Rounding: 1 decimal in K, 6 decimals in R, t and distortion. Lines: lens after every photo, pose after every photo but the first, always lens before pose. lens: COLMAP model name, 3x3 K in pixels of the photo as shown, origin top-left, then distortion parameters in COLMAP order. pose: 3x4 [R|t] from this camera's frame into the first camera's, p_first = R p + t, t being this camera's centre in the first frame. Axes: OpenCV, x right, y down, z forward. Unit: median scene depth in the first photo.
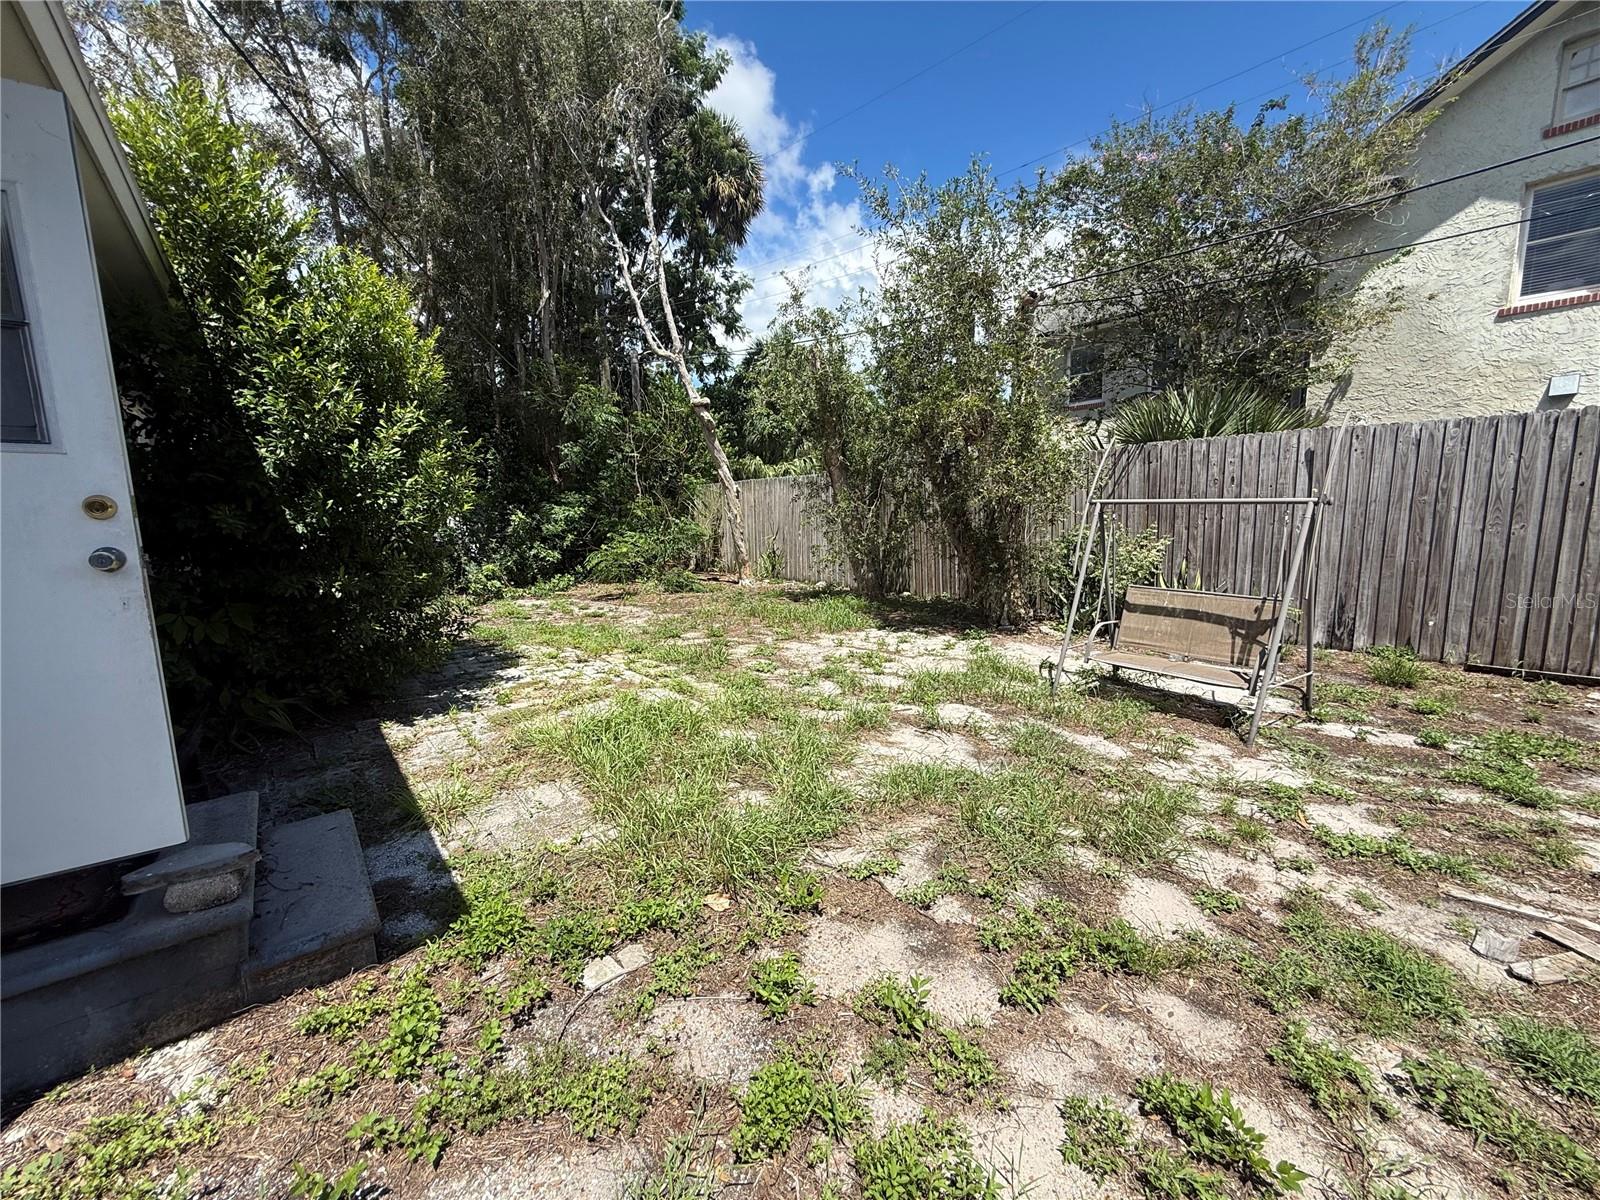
lens RADIAL K [[641.6, 0, 800.0], [0, 641.6, 600.0], [0, 0, 1]] dist [0.000424, 0.000656]
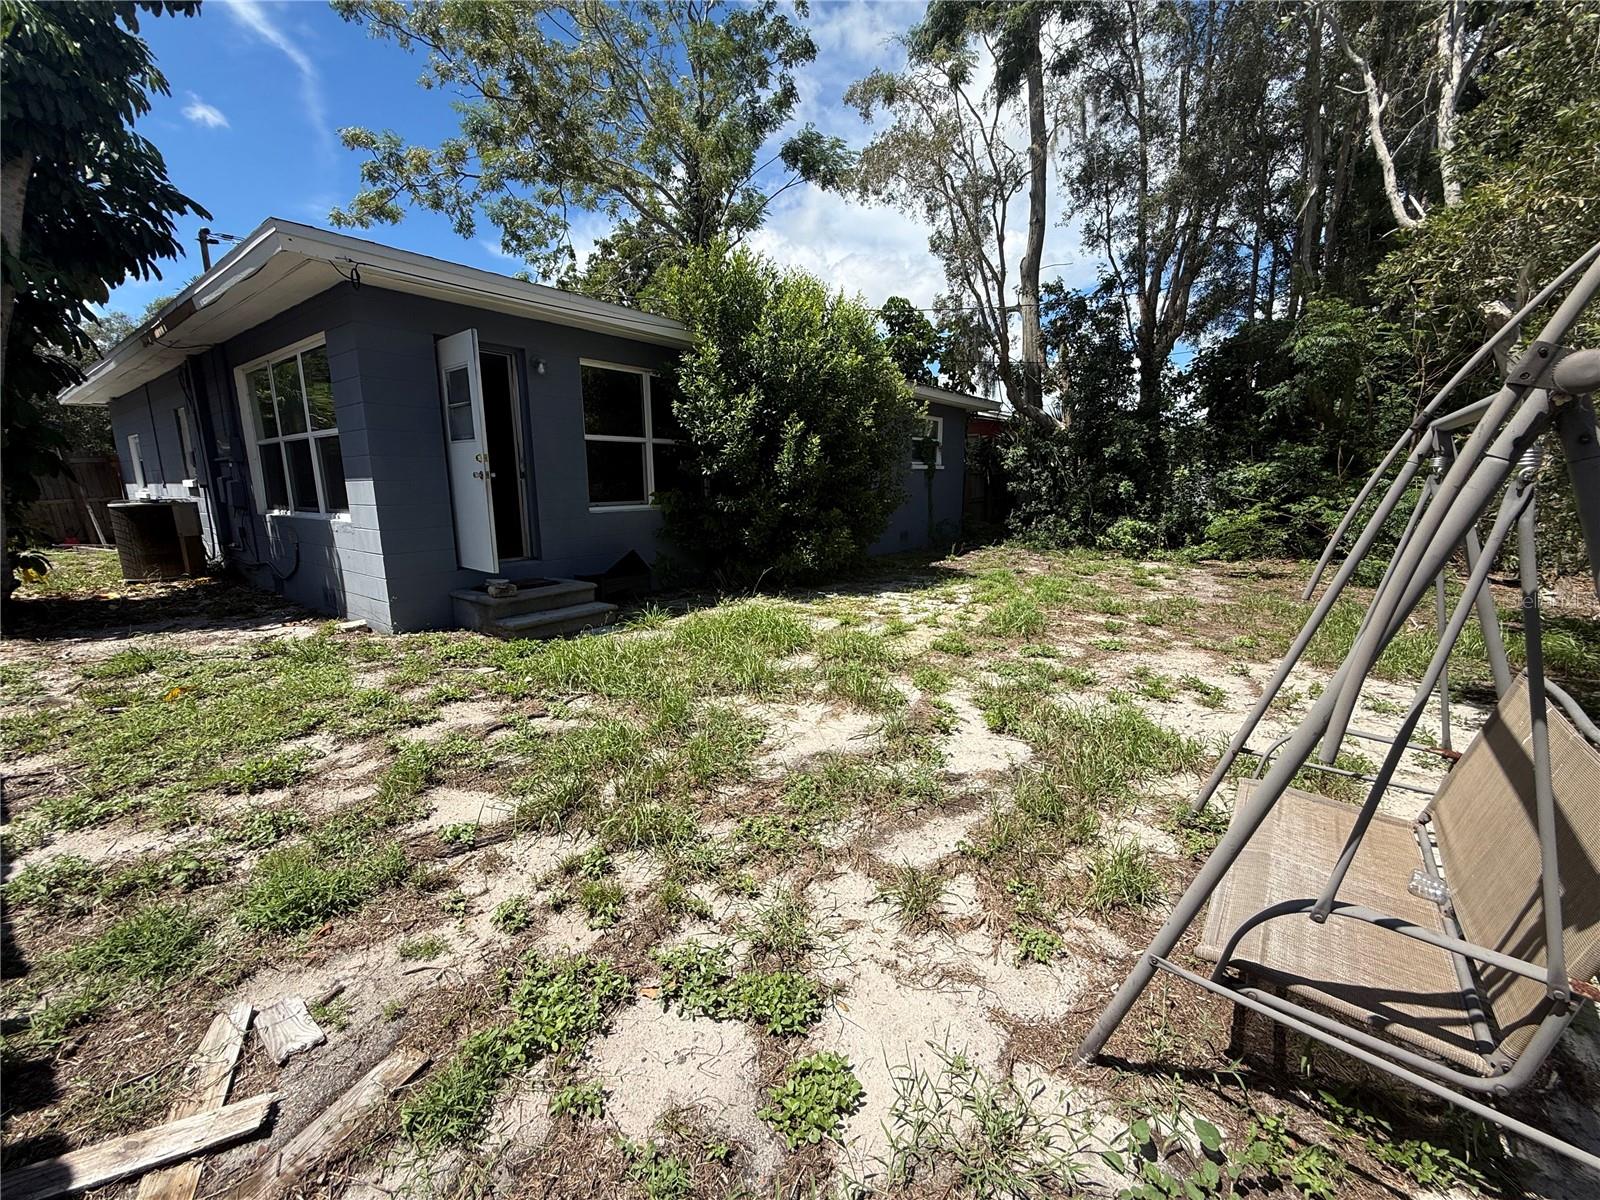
lens RADIAL K [[641.6, 0, 800.0], [0, 641.6, 600.0], [0, 0, 1]] dist [0.000424, 0.000656]
pose [[0.241191, 0.195244, -0.950635, 1.236495], [-0.139434, 0.976362, 0.165151, -0.103818], [0.960409, 0.092718, 0.262714, 0.894902]]
